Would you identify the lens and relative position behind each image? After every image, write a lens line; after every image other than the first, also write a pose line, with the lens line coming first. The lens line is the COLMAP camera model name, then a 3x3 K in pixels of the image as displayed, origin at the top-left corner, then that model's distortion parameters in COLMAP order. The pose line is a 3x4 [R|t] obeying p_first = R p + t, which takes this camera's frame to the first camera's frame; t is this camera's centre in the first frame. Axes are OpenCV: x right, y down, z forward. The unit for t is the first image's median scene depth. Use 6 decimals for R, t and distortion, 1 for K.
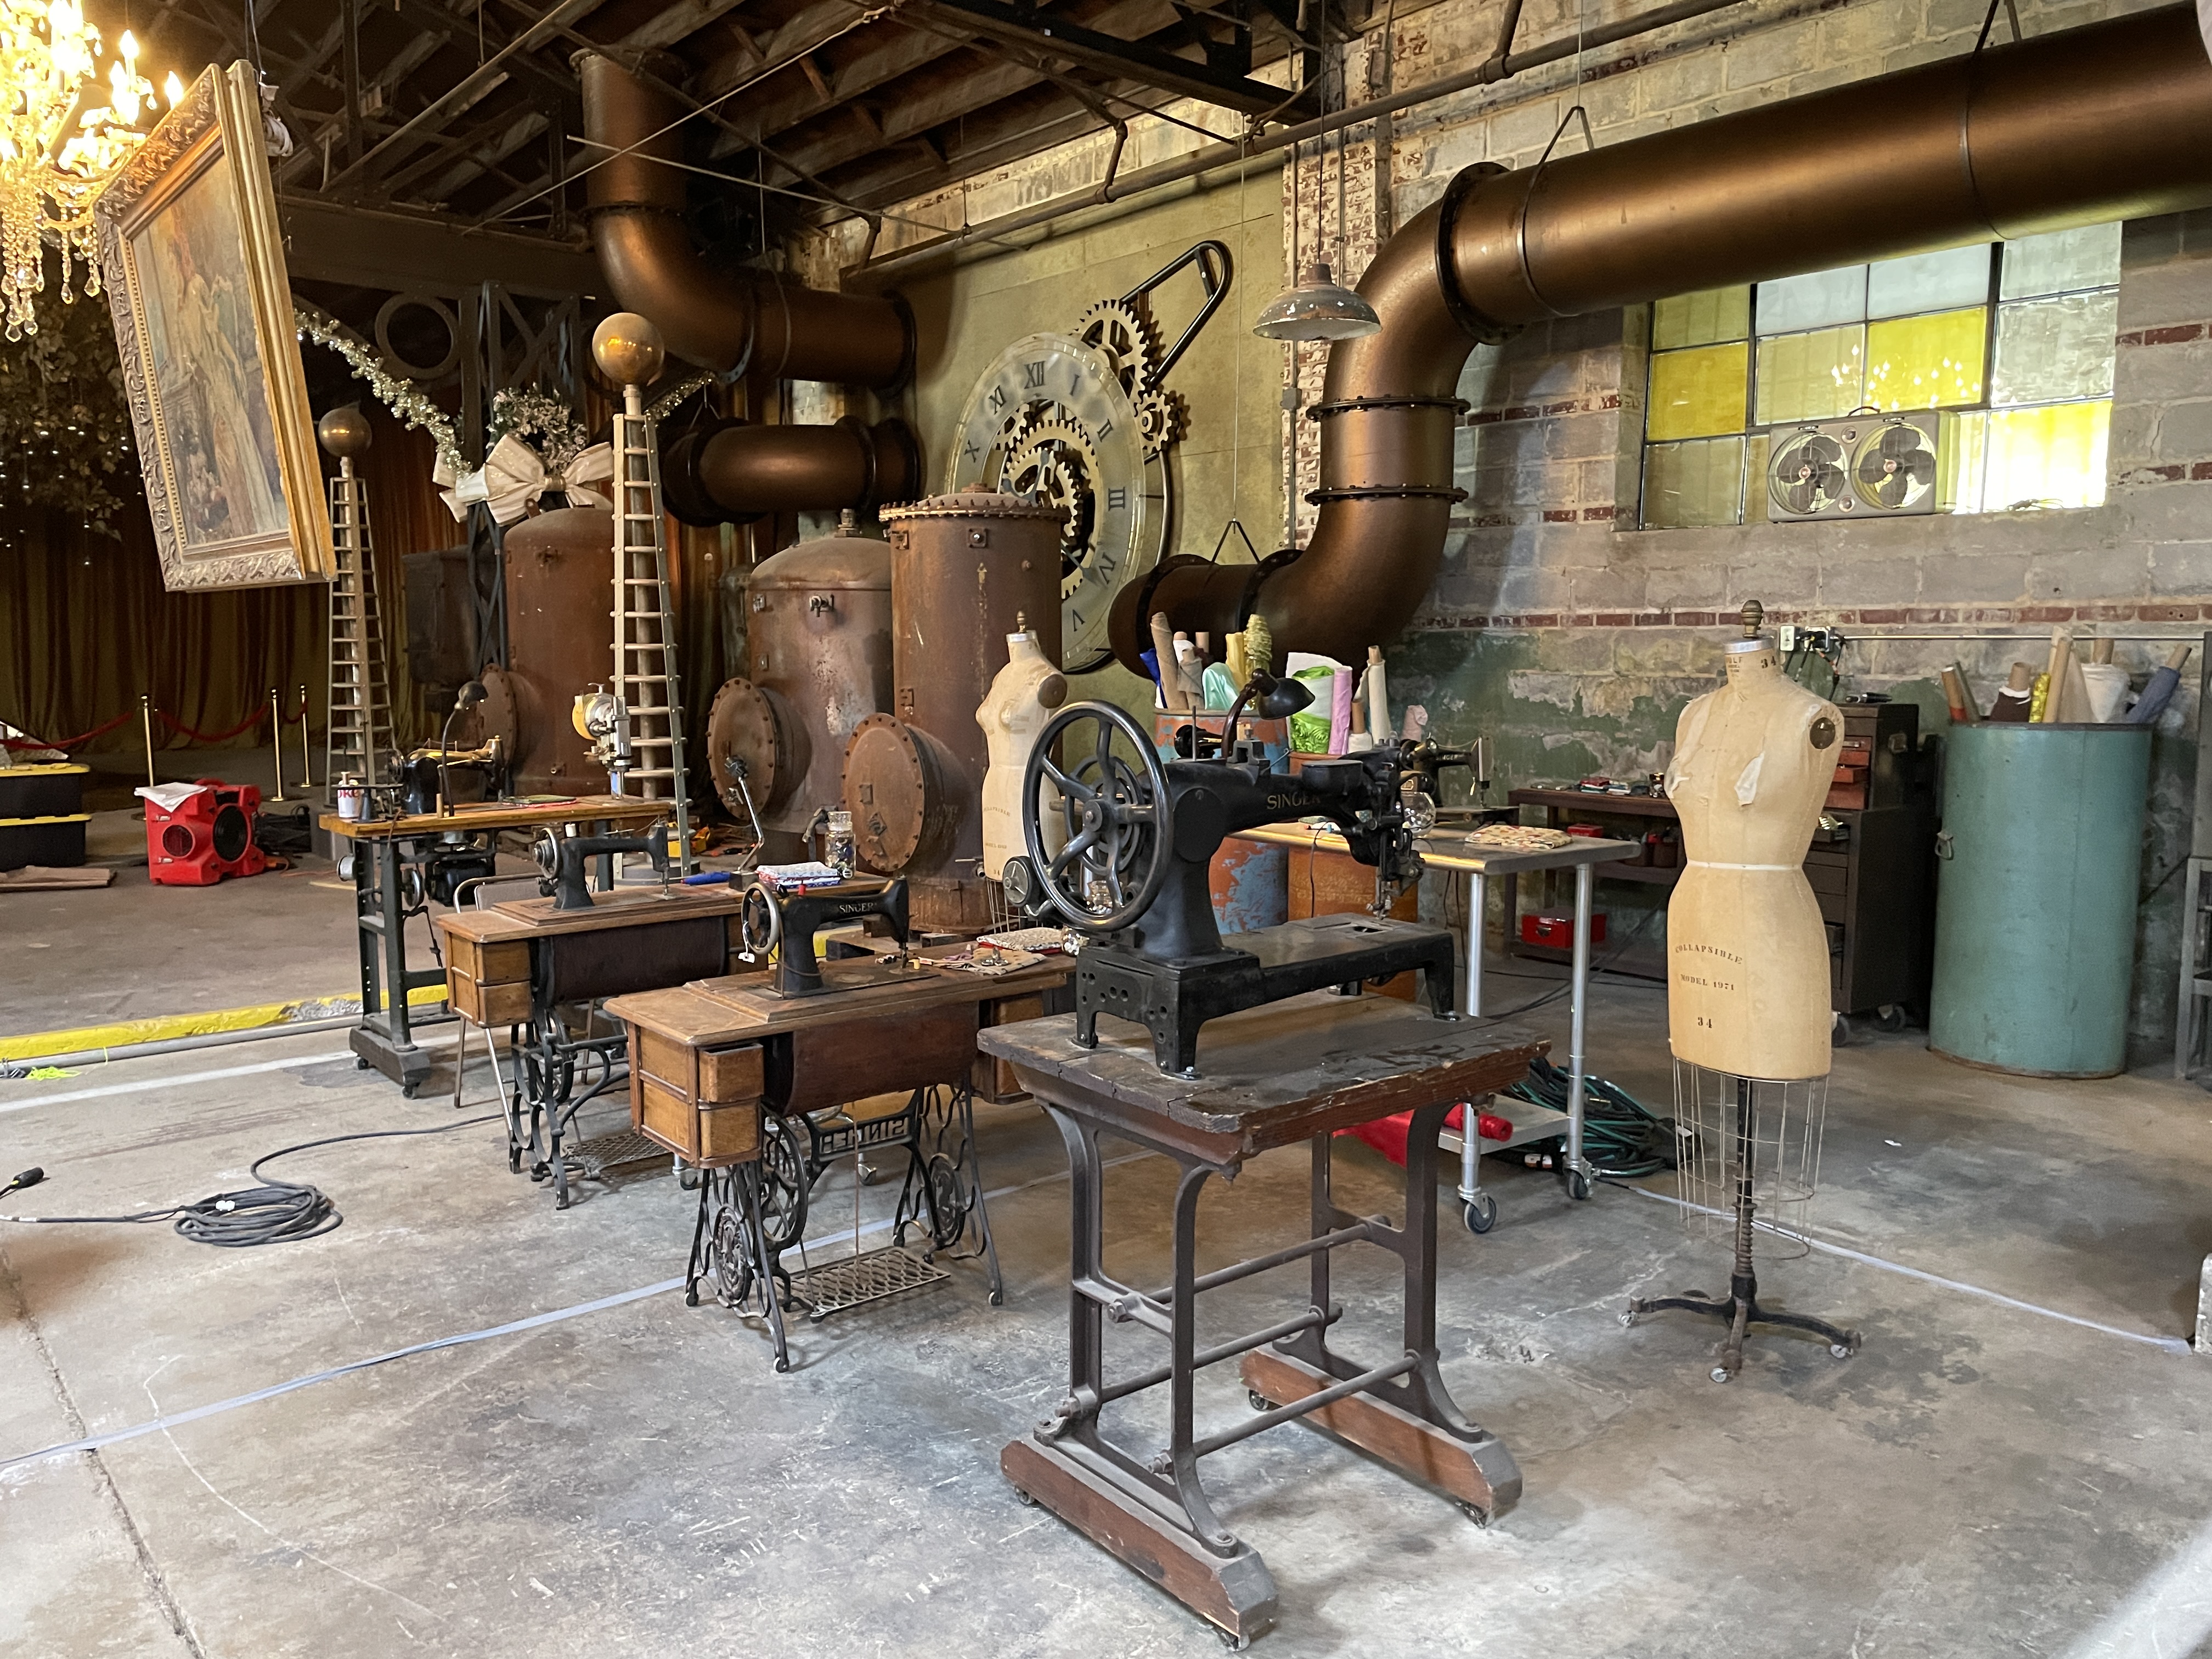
lens RADIAL K [[1681.7, 0, 1114.3], [0, 1681.7, 821.2], [0, 0, 1]] dist [0.084017, -0.107652]
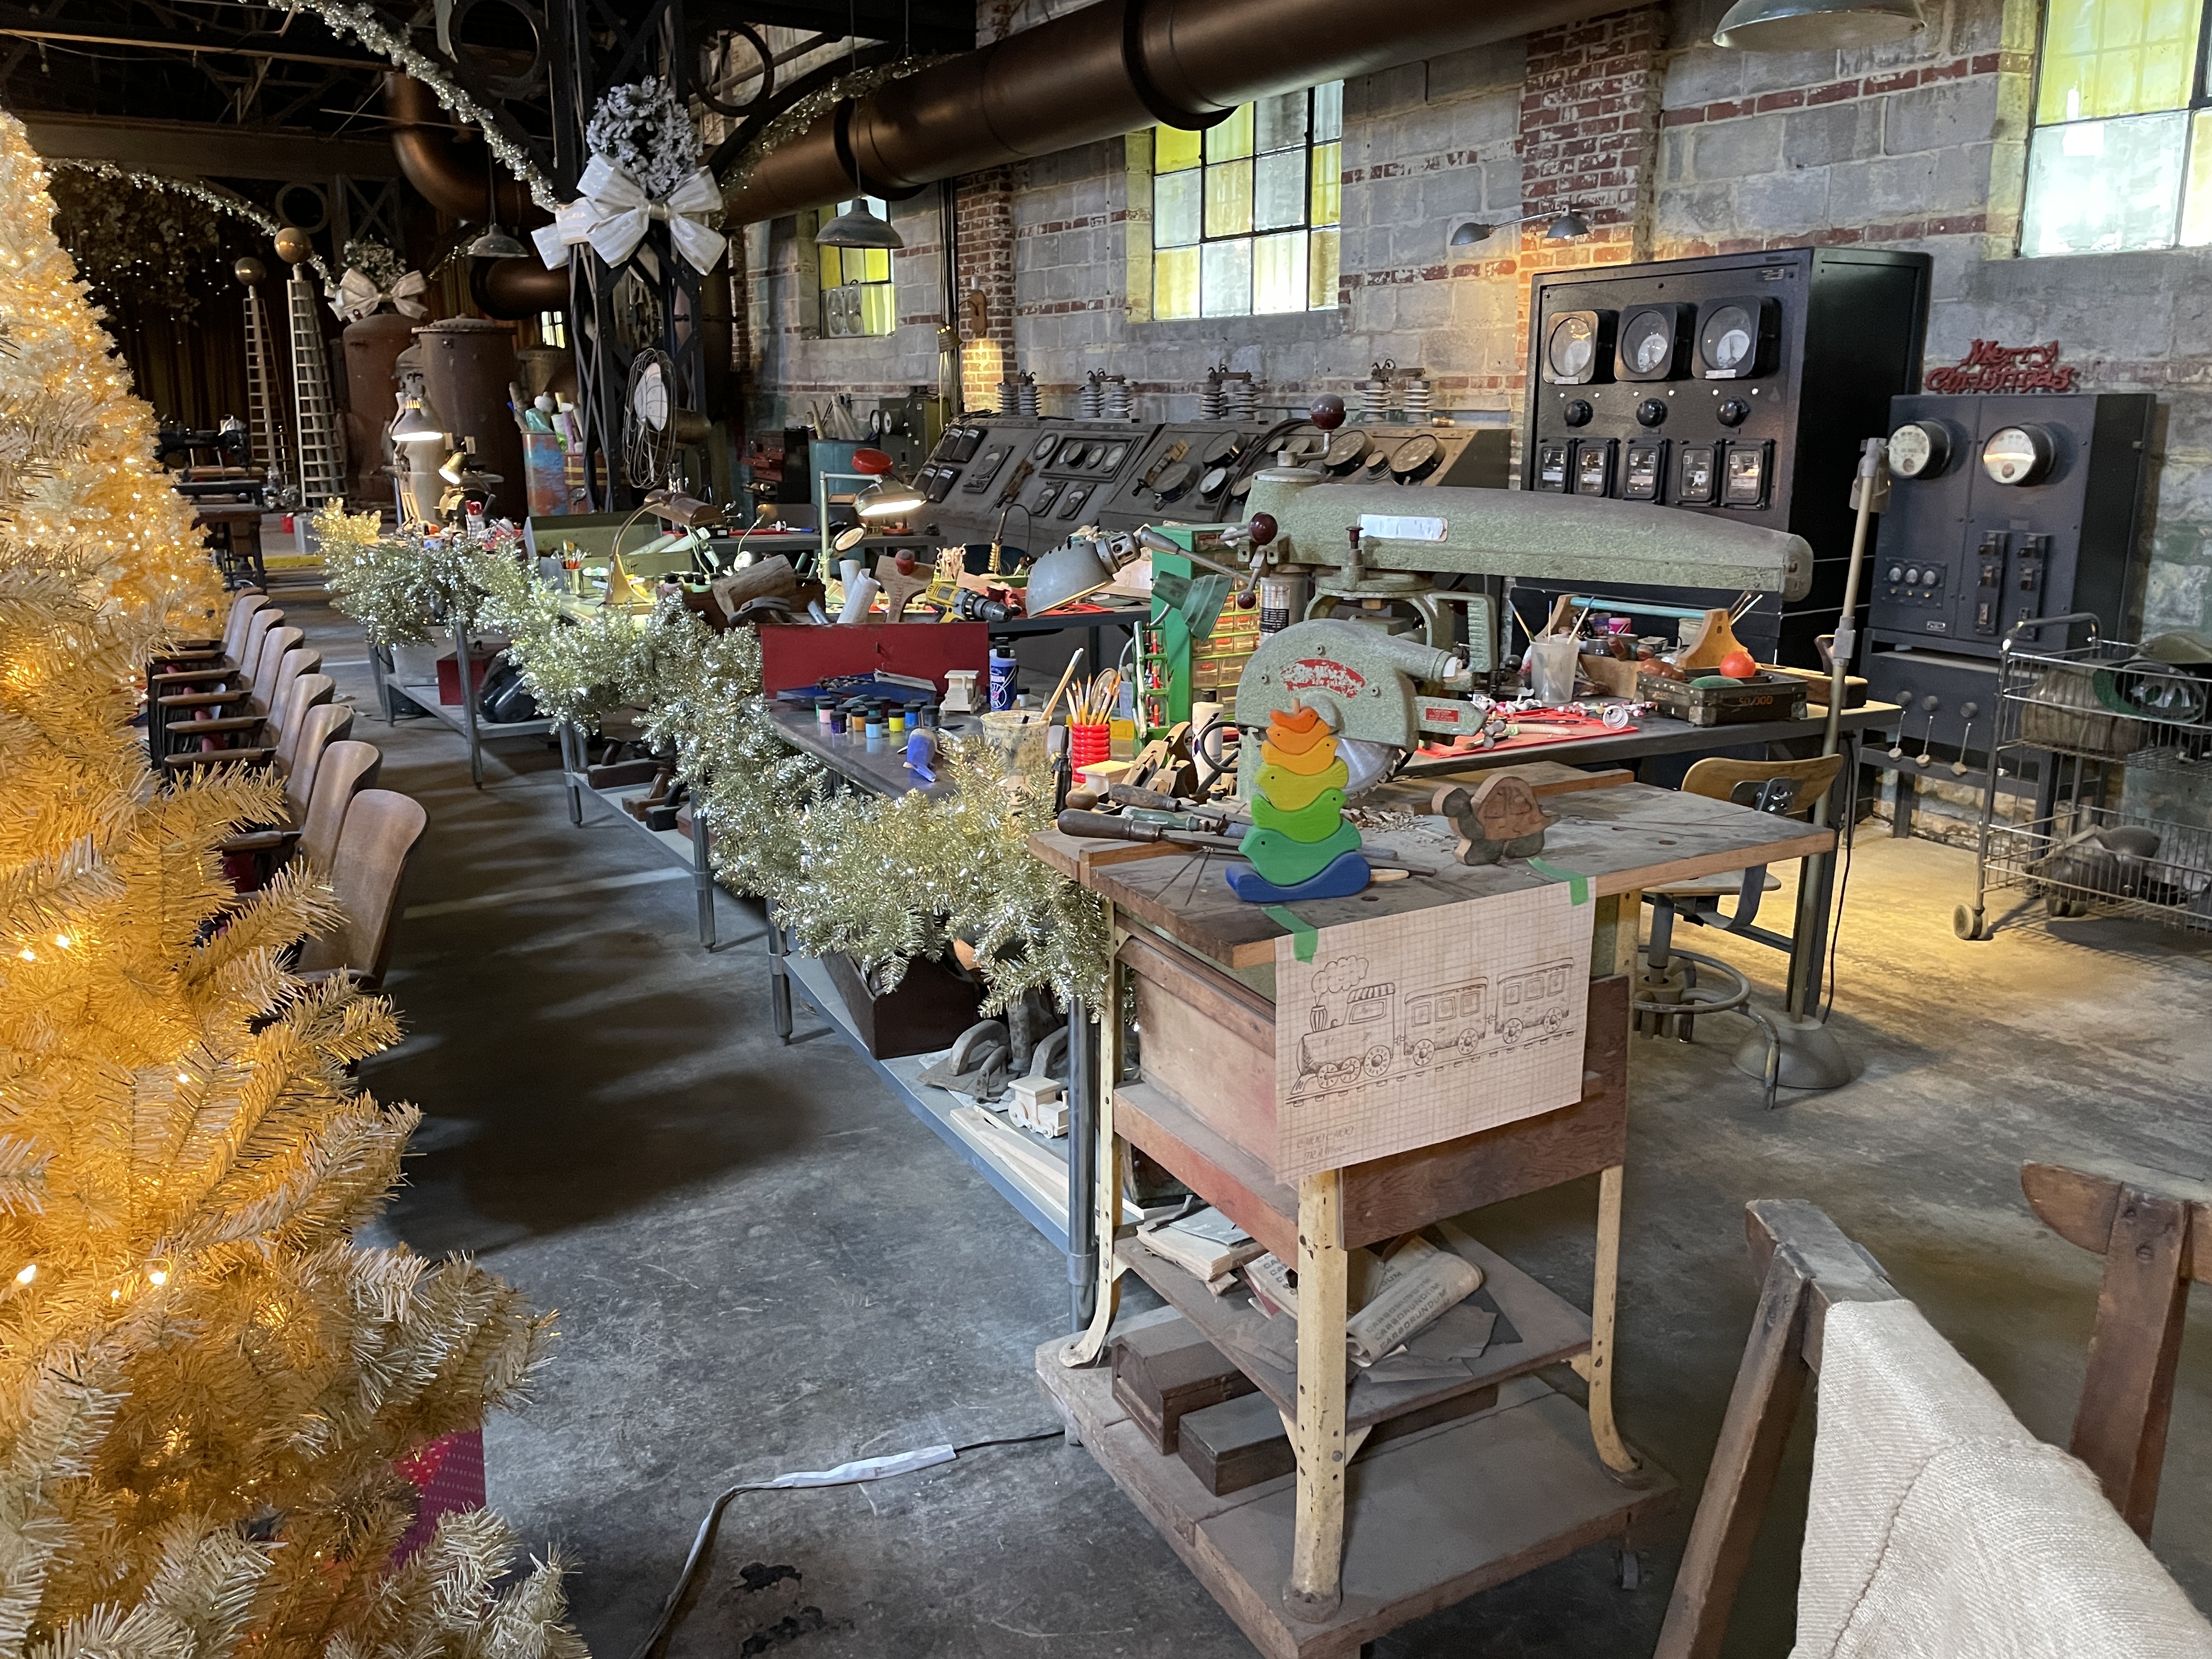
lens RADIAL K [[1681.7, 0, 1103.9], [0, 1681.7, 831.3], [0, 0, 1]] dist [0.084017, -0.107652]
pose [[0.987317, 0.039959, -0.153653, 0.652676], [-0.017017, 0.988867, 0.147825, 0.059504], [0.157849, -0.143336, 0.977005, -0.604439]]
